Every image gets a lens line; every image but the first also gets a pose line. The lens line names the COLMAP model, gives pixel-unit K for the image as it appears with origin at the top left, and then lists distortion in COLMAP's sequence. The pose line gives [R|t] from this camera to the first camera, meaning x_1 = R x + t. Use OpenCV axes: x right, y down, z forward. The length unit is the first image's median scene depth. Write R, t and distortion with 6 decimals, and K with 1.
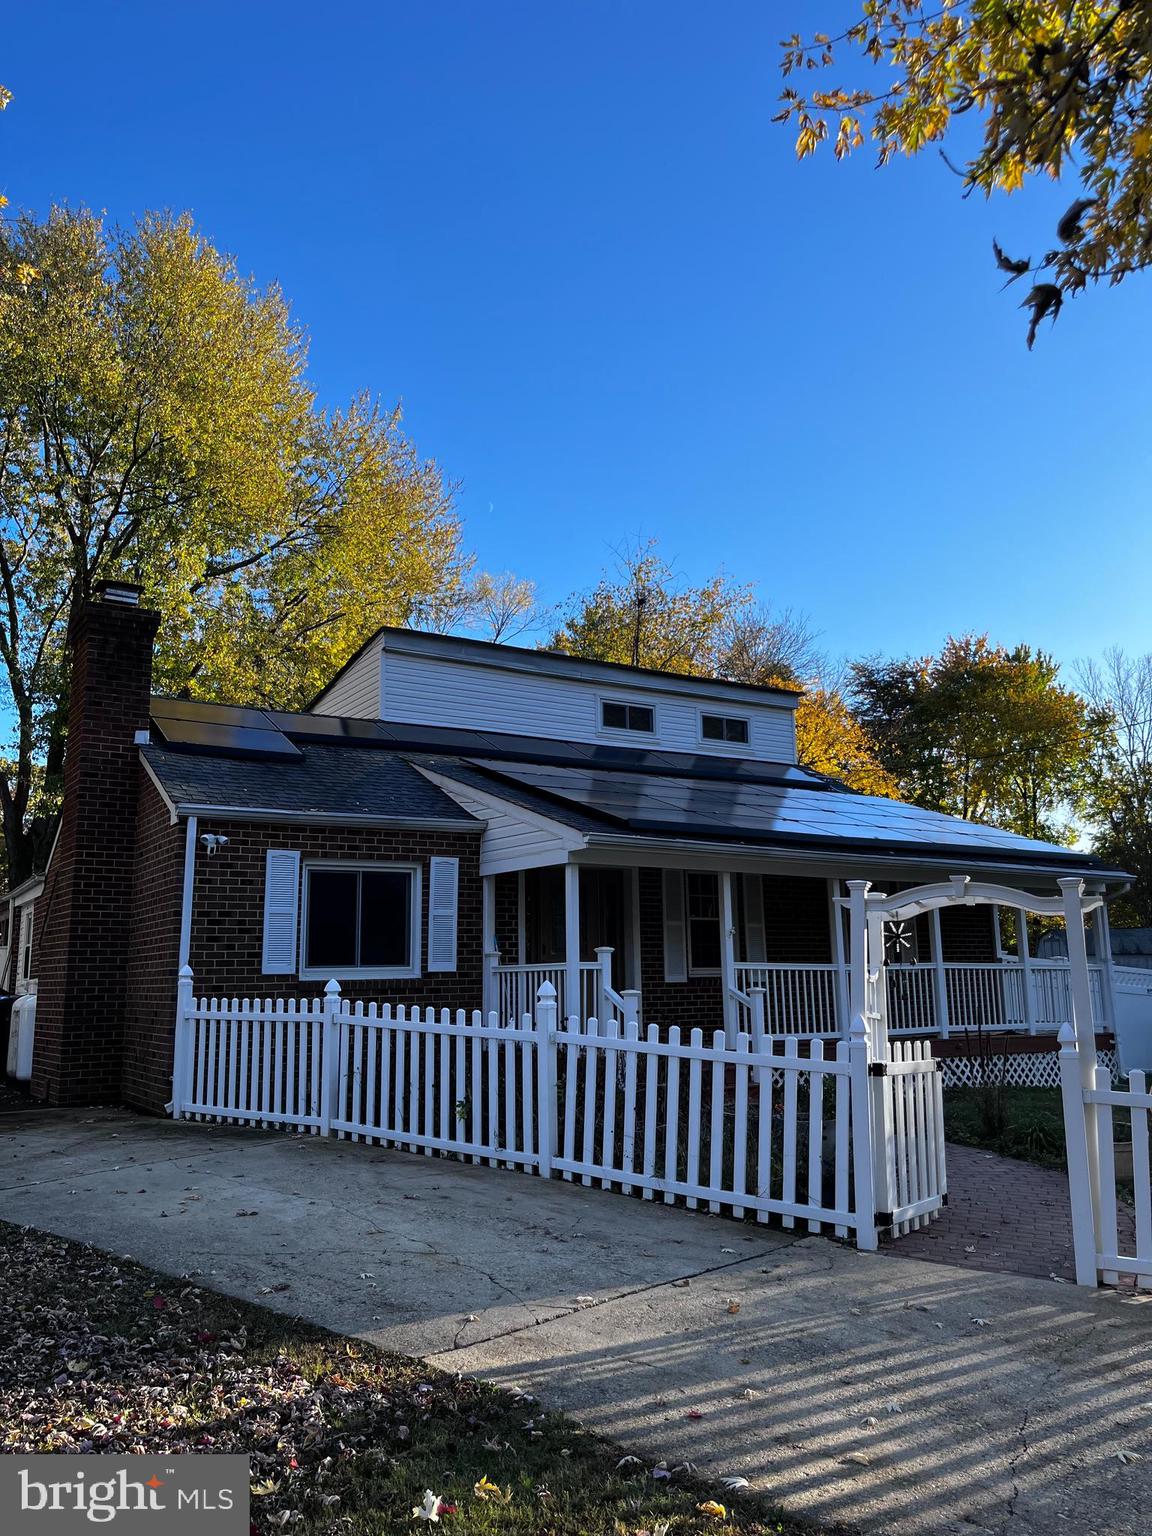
lens RADIAL K [[1164.3, 0, 573.1], [0, 1164.3, 760.0], [0, 0, 1]] dist [0.036278, -0.022966]
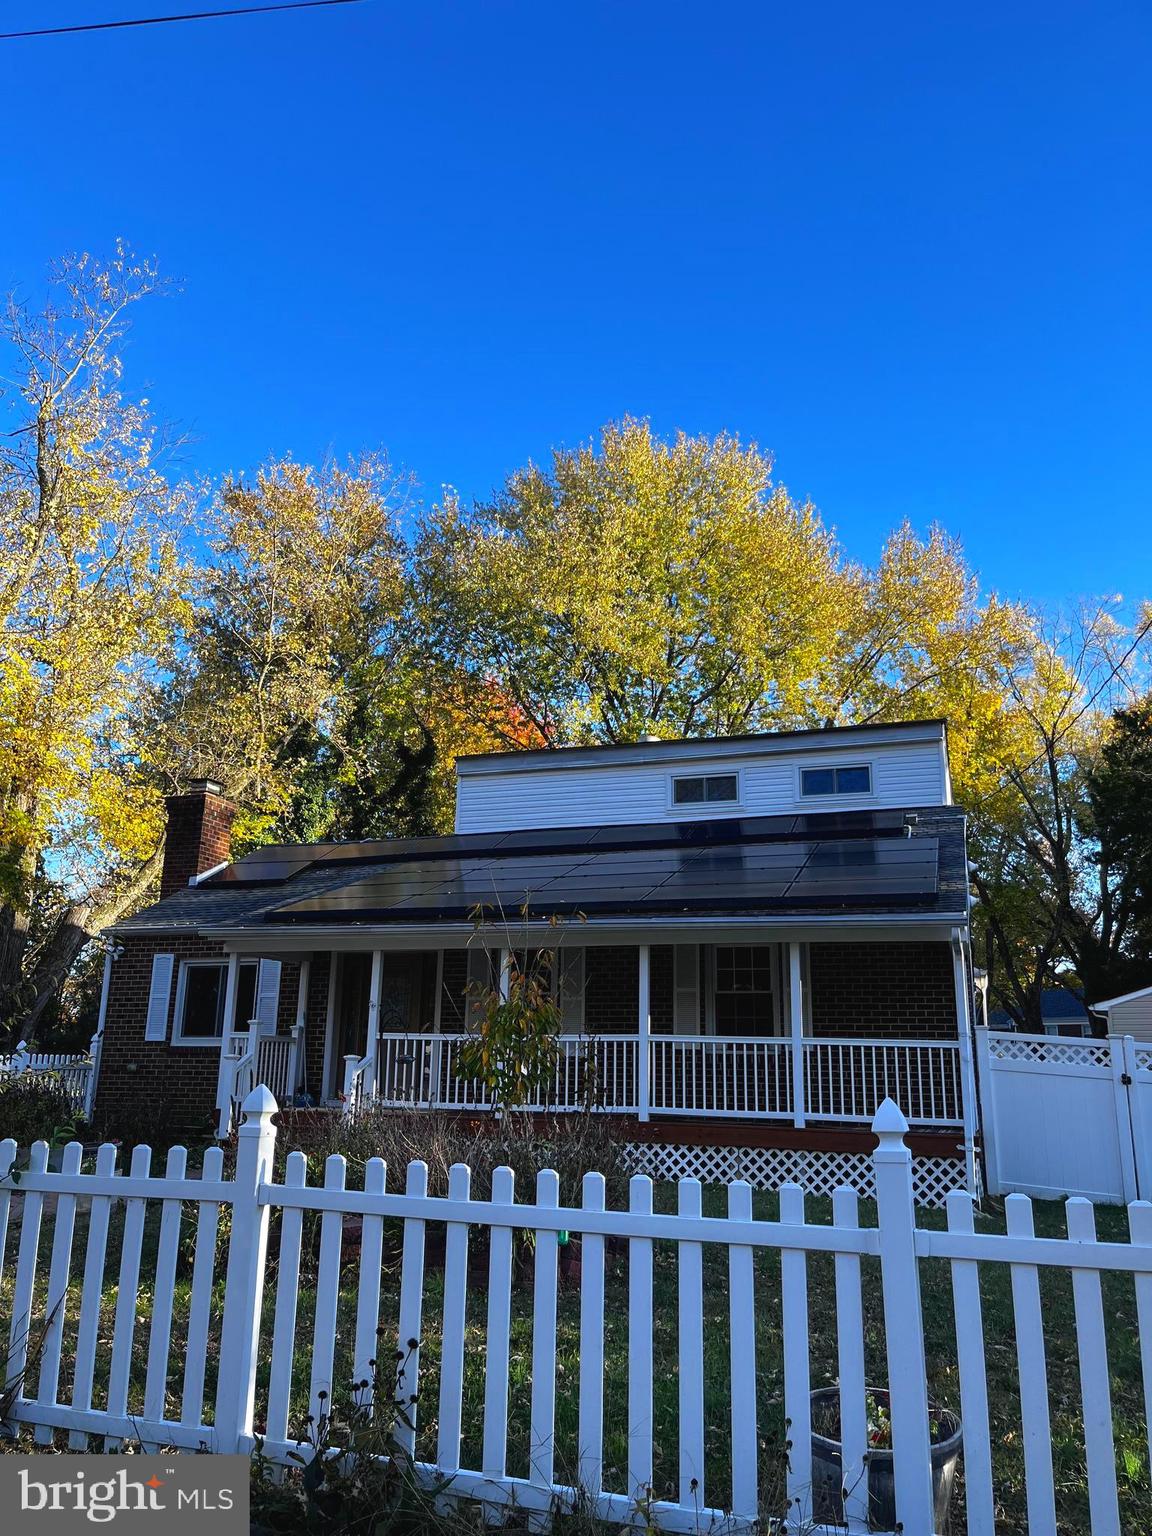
lens RADIAL K [[1164.3, 0, 577.4], [0, 1164.3, 772.5], [0, 0, 1]] dist [0.036278, -0.022966]
pose [[0.626845, -0.171500, -0.760035, 1.127122], [0.118923, 0.985104, -0.124204, 0.090393], [0.770015, -0.012529, 0.637903, 0.444995]]
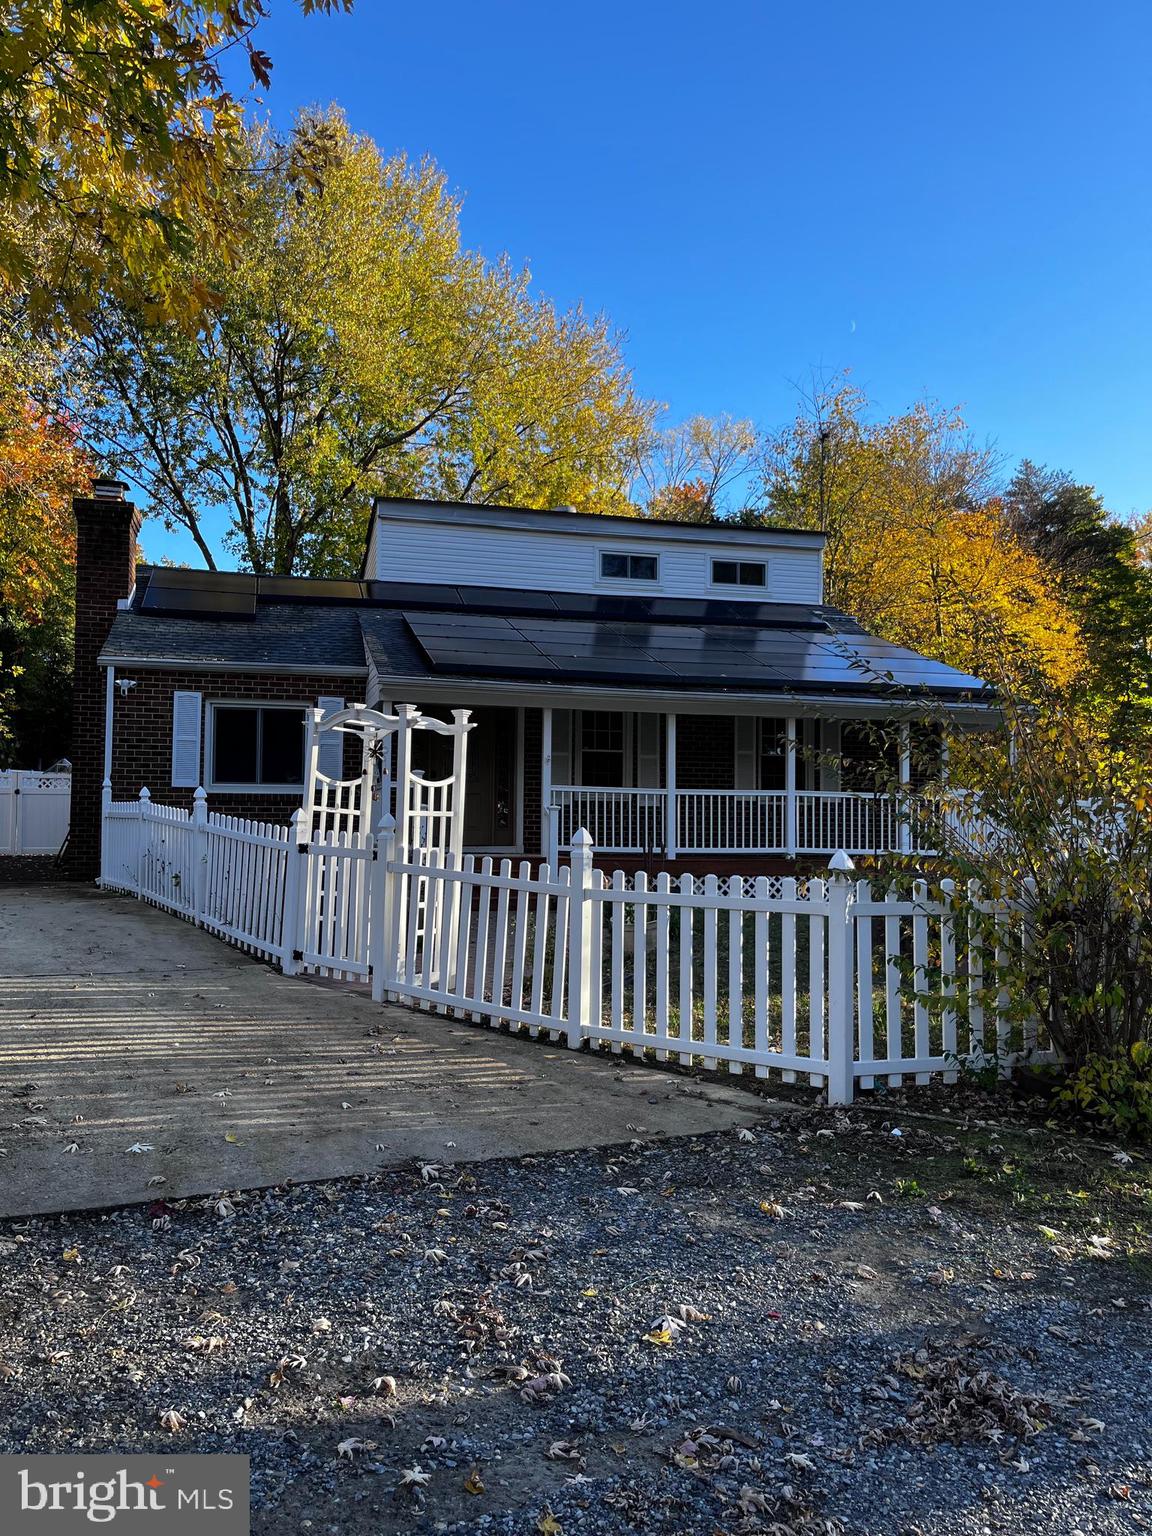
lens RADIAL K [[1164.3, 0, 580.6], [0, 1164.3, 778.8], [0, 0, 1]] dist [0.036278, -0.022966]
pose [[0.951965, 0.013568, -0.305905, 0.517689], [0.031938, 0.989169, 0.143262, 0.001878], [0.304536, -0.146150, 0.941222, -0.081232]]
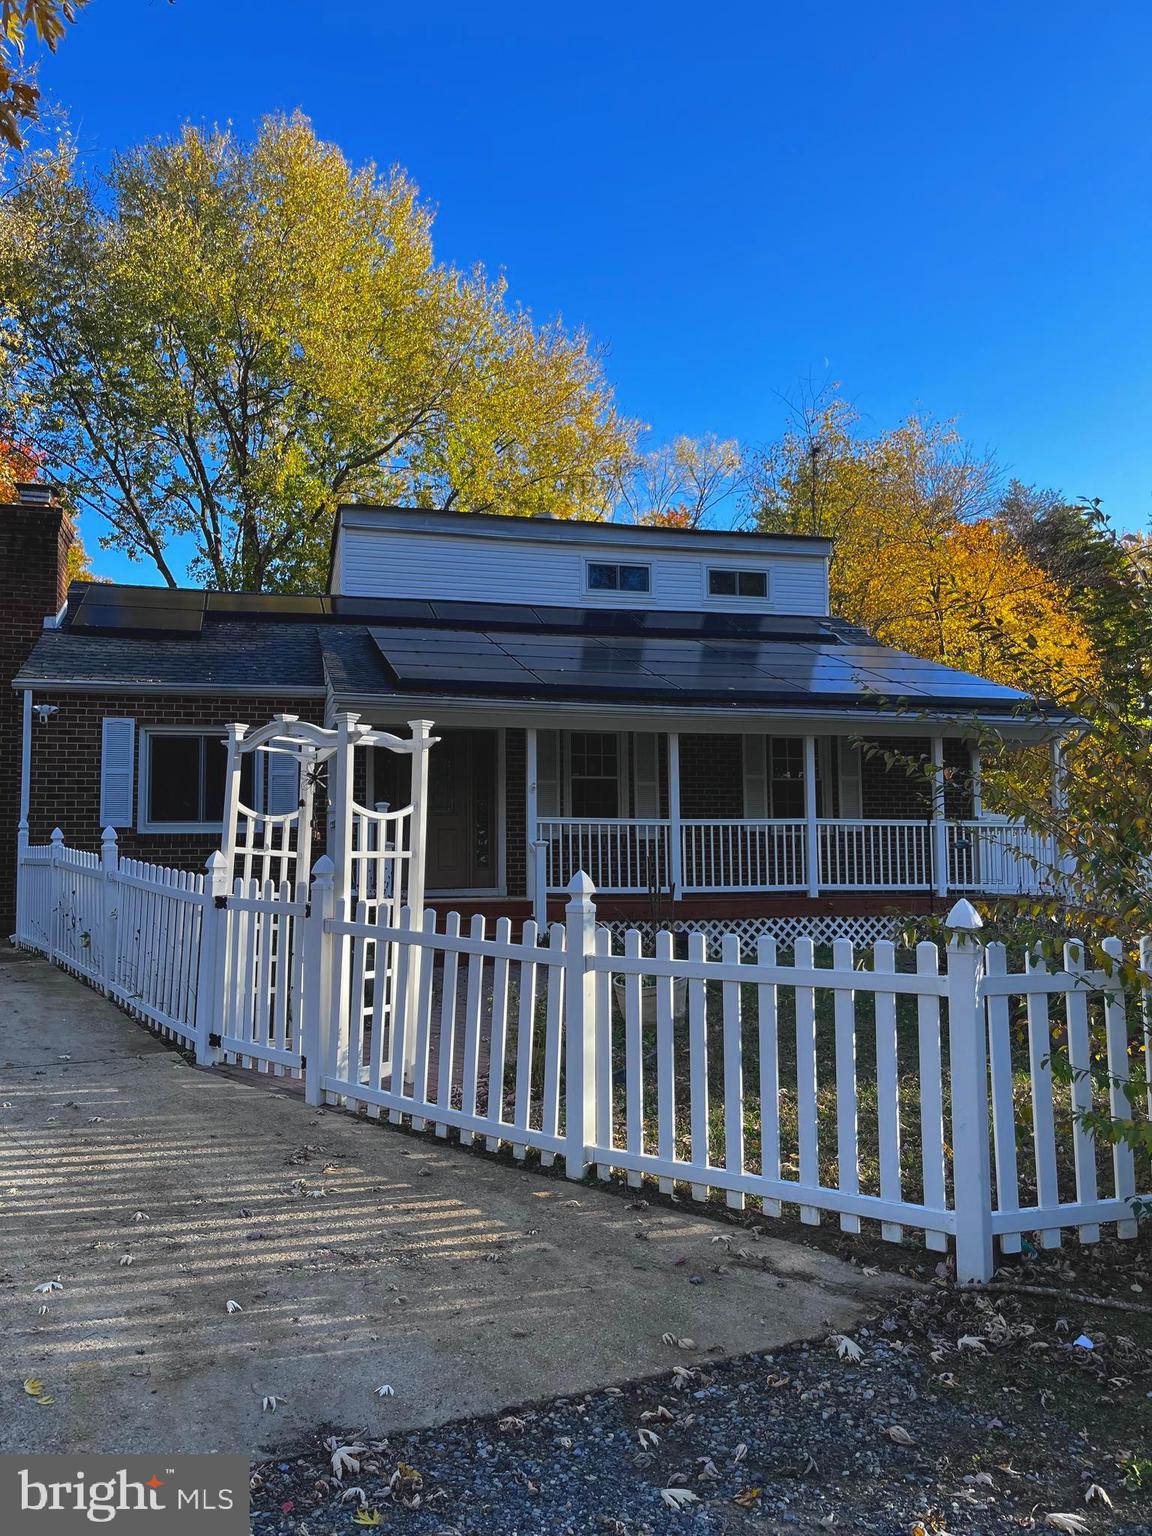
lens RADIAL K [[1164.3, 0, 573.0], [0, 1164.3, 772.0], [0, 0, 1]] dist [0.036278, -0.022966]
pose [[0.953754, -0.014259, -0.300251, 0.467314], [0.049067, 0.992862, 0.108711, 0.026672], [0.296558, -0.118416, 0.947645, 0.060691]]
